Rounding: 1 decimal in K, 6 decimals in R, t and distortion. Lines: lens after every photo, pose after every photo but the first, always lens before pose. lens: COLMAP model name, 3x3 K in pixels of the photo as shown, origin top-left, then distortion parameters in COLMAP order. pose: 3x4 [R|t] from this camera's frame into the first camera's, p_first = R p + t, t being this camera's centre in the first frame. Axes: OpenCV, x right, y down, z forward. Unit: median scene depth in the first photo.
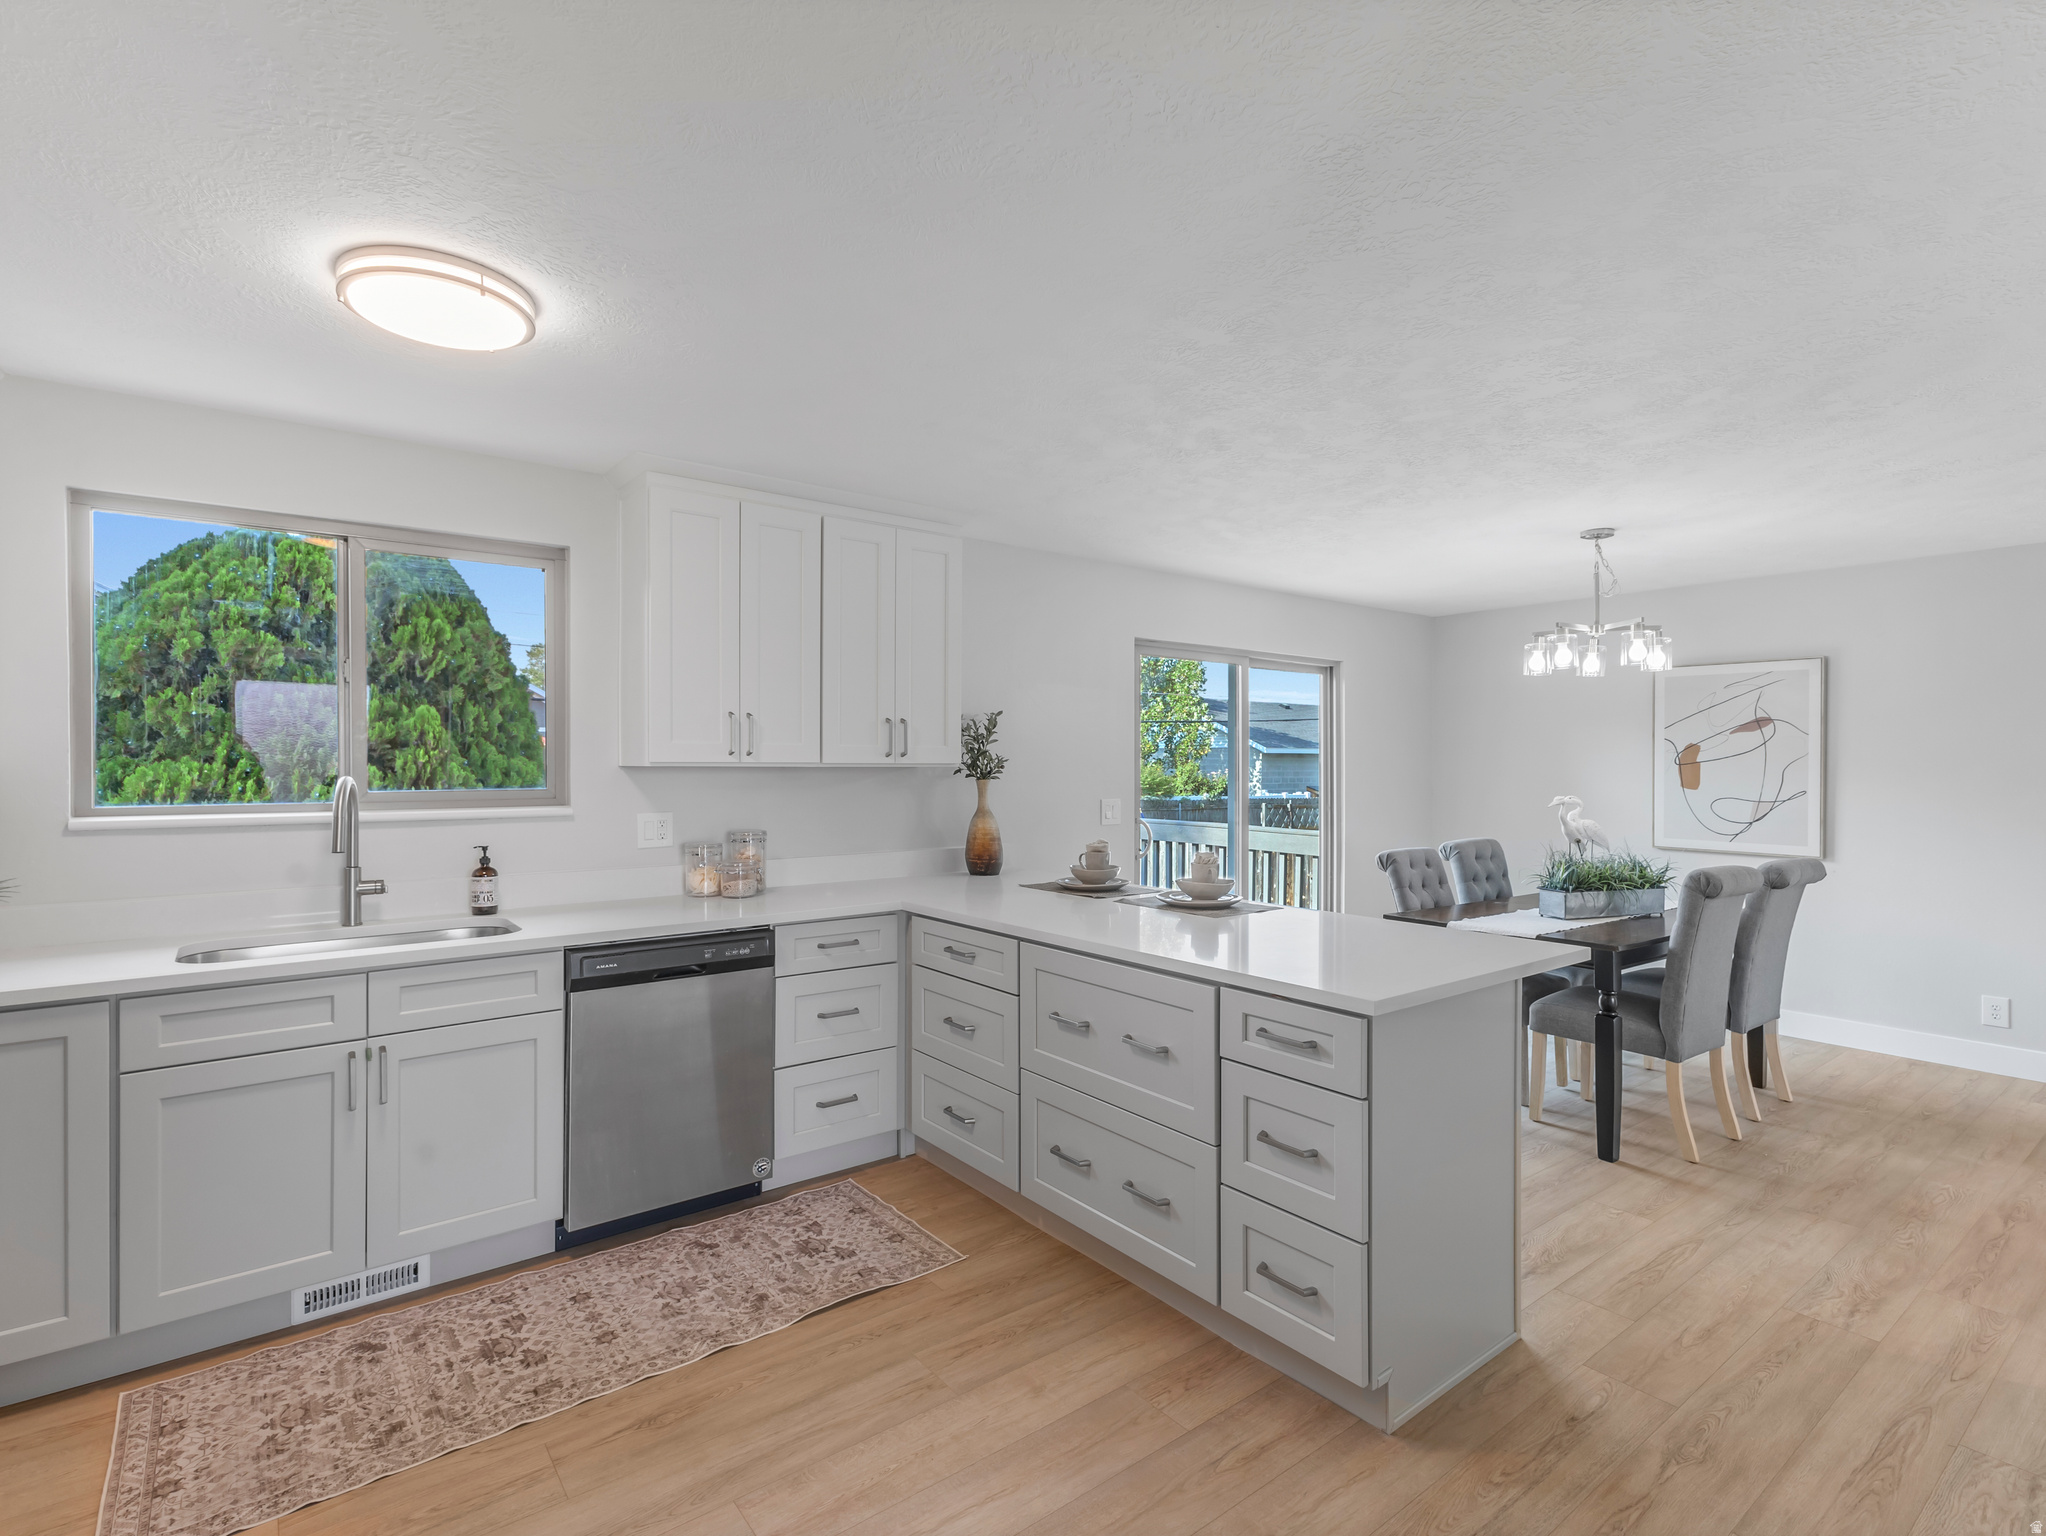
lens RADIAL K [[999.7, 0, 1019.8], [0, 999.7, 760.2], [0, 0, 1]] dist [0.010376, -0.001881]
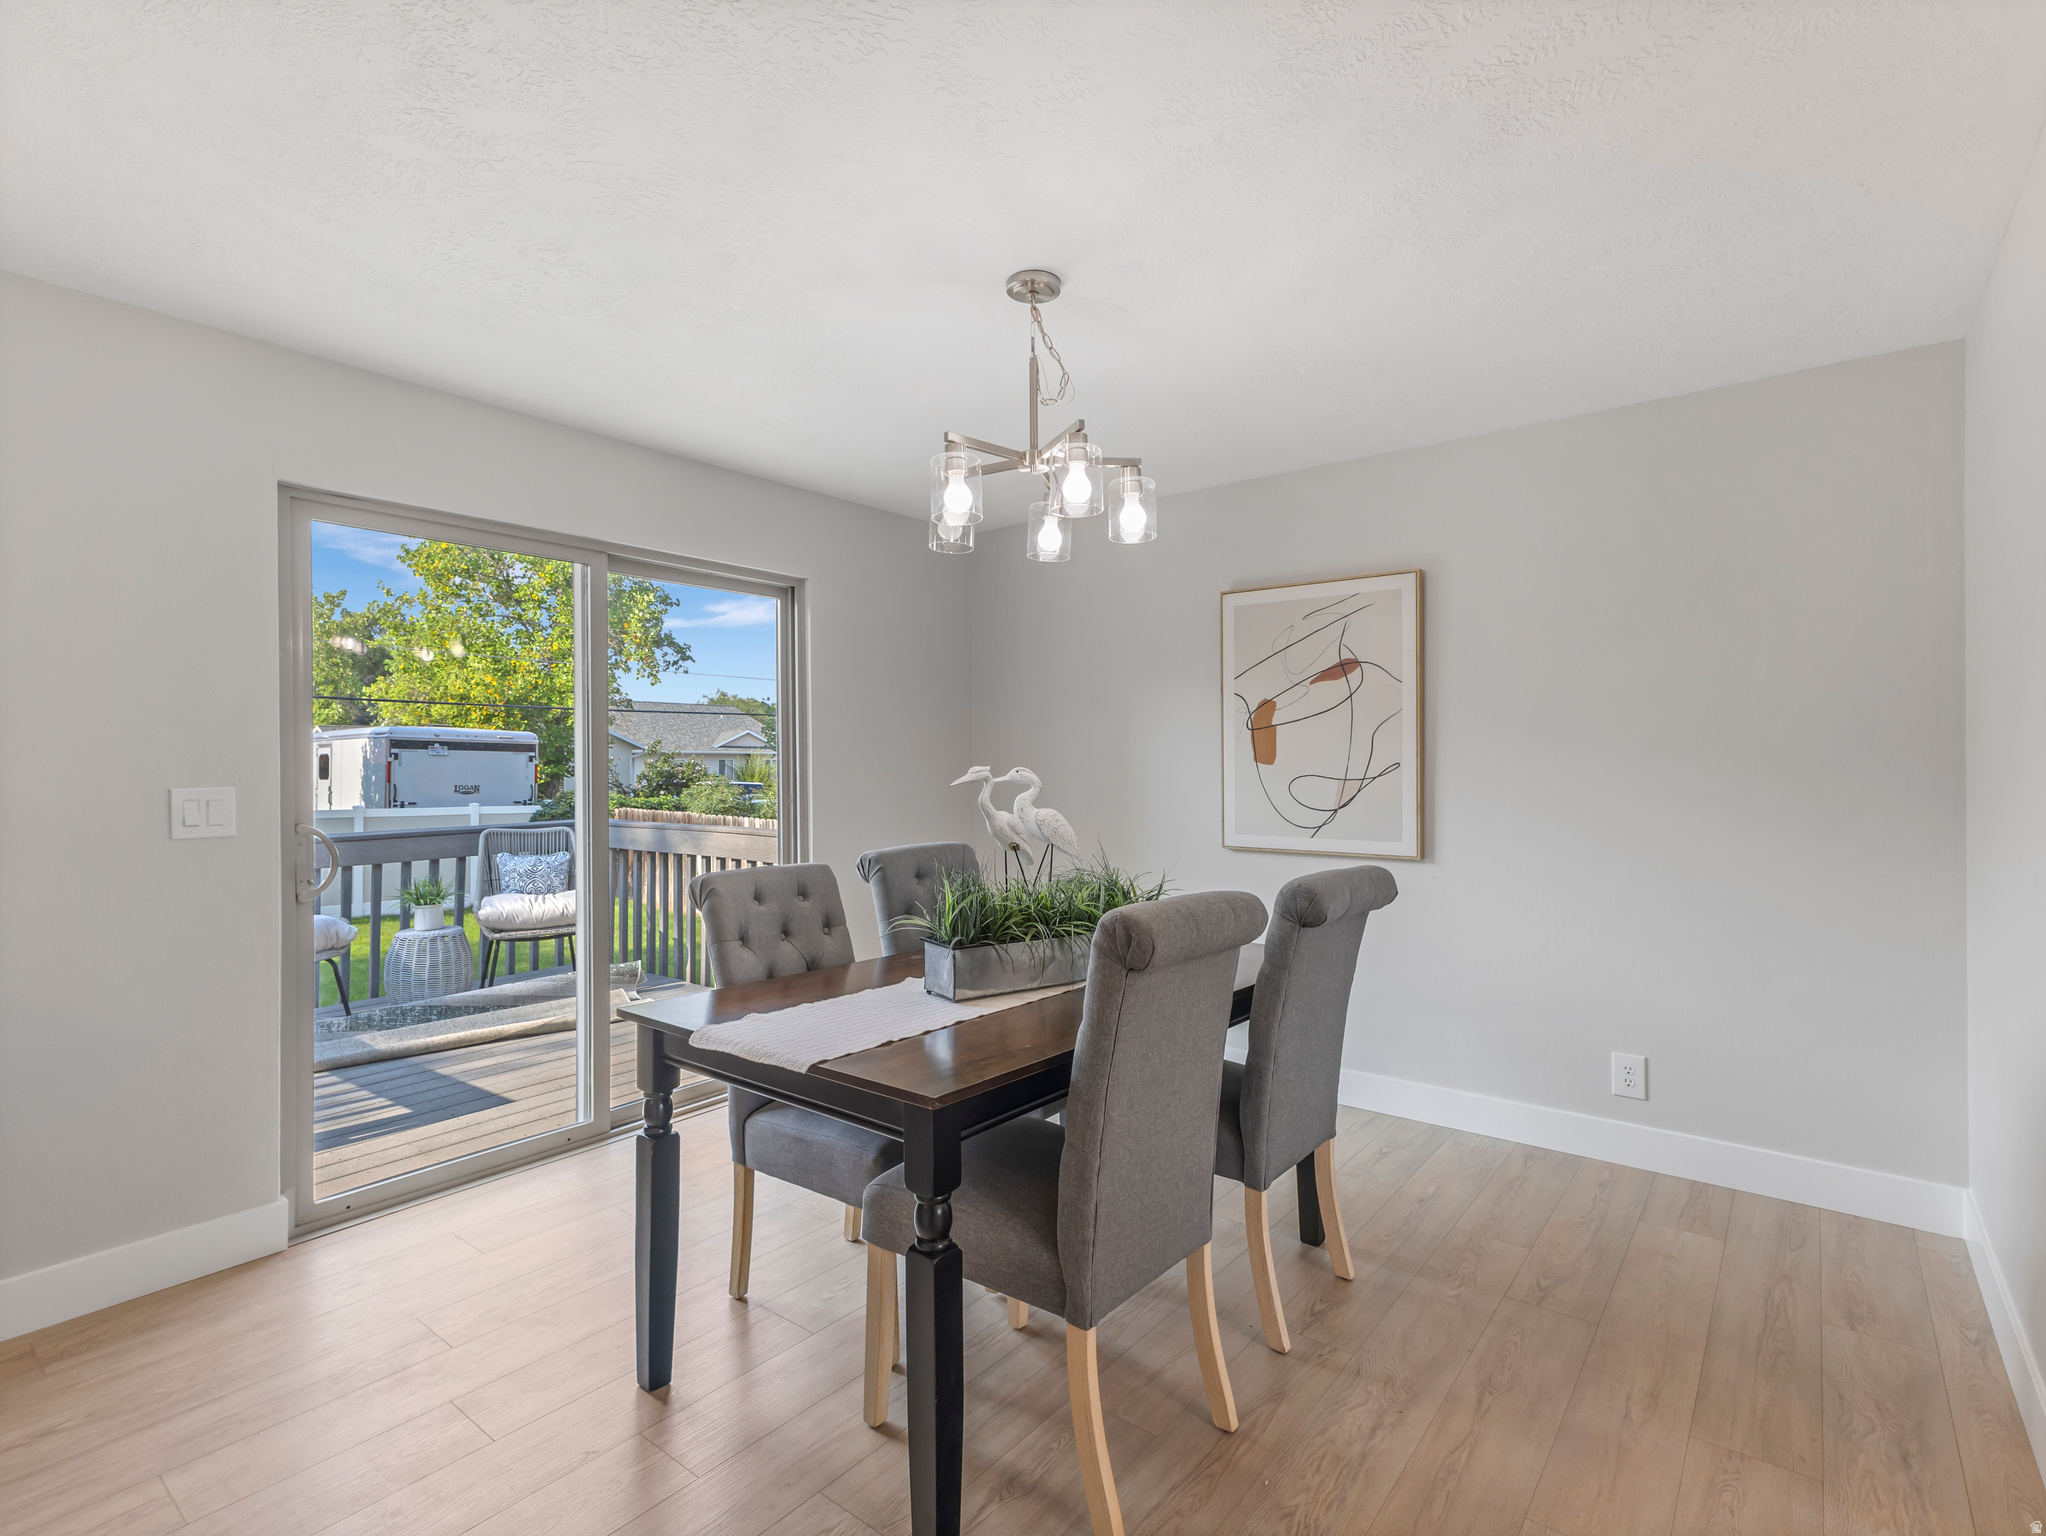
lens RADIAL K [[999.7, 0, 1022.1], [0, 999.7, 758.6], [0, 0, 1]] dist [0.010376, -0.001881]
pose [[0.970285, -0.006868, 0.241865, 0.568568], [0.007879, 0.999964, -0.003214, 0.044482], [-0.241835, 0.005025, 0.970304, 0.614424]]
